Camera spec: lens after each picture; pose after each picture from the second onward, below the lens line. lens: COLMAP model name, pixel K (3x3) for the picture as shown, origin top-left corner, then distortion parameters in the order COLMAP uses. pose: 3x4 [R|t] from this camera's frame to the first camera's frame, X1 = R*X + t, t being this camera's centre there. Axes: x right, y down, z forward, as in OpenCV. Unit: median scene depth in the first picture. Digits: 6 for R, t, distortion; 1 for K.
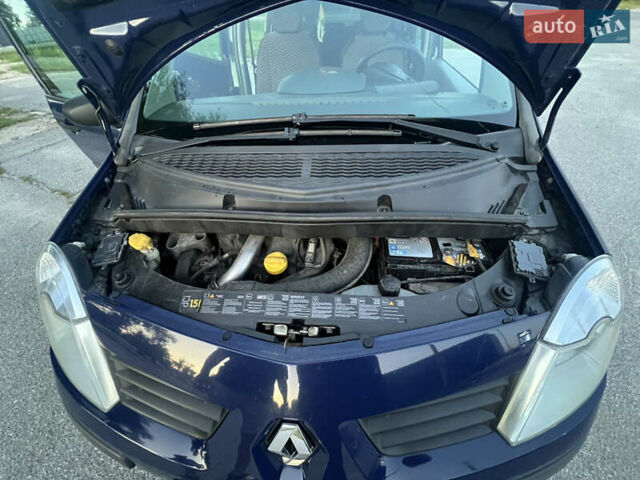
lens RADIAL K [[256.3, 0, 315.5], [0, 256.3, 236.5], [0, 0, 1]] dist [-0.000685, -0.000118]
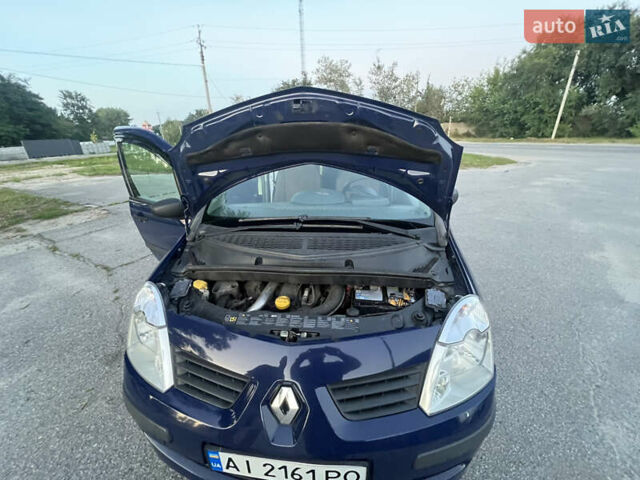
lens RADIAL K [[482.9, 0, 326.2], [0, 482.9, 242.6], [0, 0, 1]] dist [0.057492, -0.067659]
pose [[0.999127, 0.030239, -0.028814, 0.189045], [-0.038577, 0.932545, -0.358987, 0.843318], [0.016015, 0.359786, 0.932898, -1.940648]]
